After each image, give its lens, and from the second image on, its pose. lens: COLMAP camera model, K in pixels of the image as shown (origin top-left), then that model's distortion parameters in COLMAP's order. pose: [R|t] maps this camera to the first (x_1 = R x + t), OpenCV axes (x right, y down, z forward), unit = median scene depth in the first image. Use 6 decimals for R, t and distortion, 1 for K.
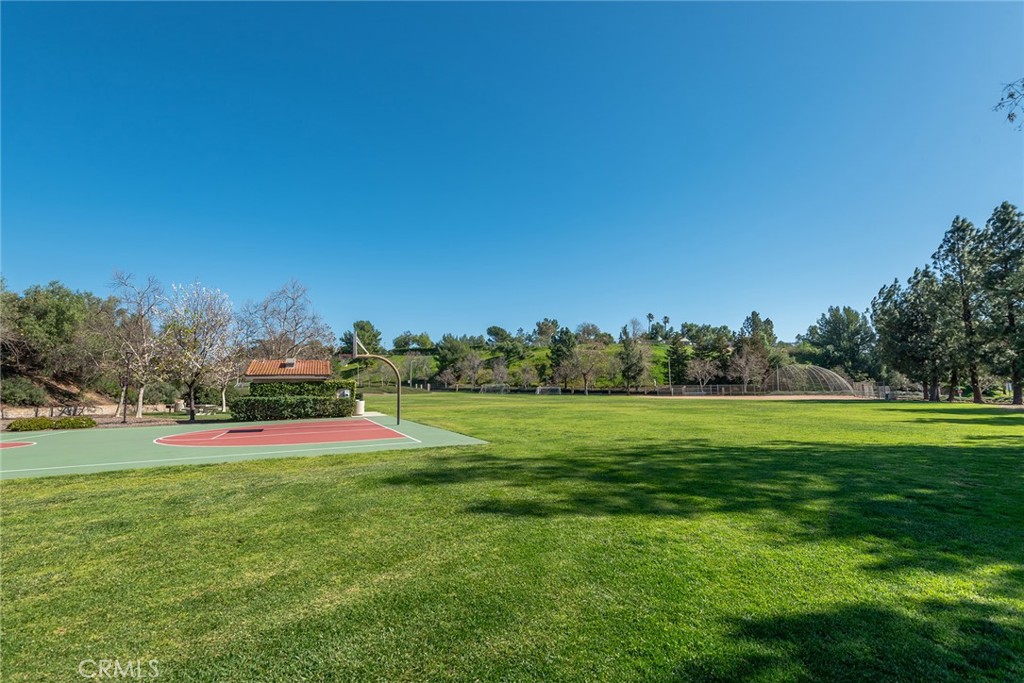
lens RADIAL K [[469.0, 0, 509.9], [0, 469.0, 371.1], [0, 0, 1]] dist [-0.002274, -0.000501]
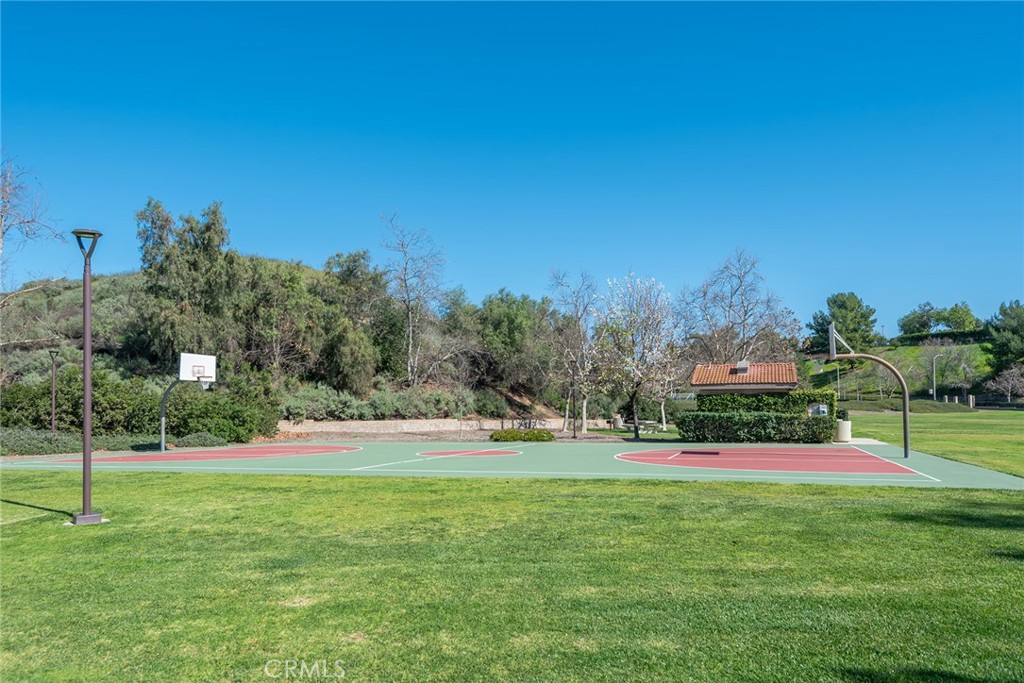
lens RADIAL K [[716.8, 0, 512.0], [0, 716.8, 341.5], [0, 0, 1]] dist [0.024426, -0.002221]
pose [[0.739854, -0.050510, -0.670868, 0.033854], [0.019067, 0.998351, -0.054139, -0.004236], [0.672497, 0.027264, 0.739598, -0.107633]]
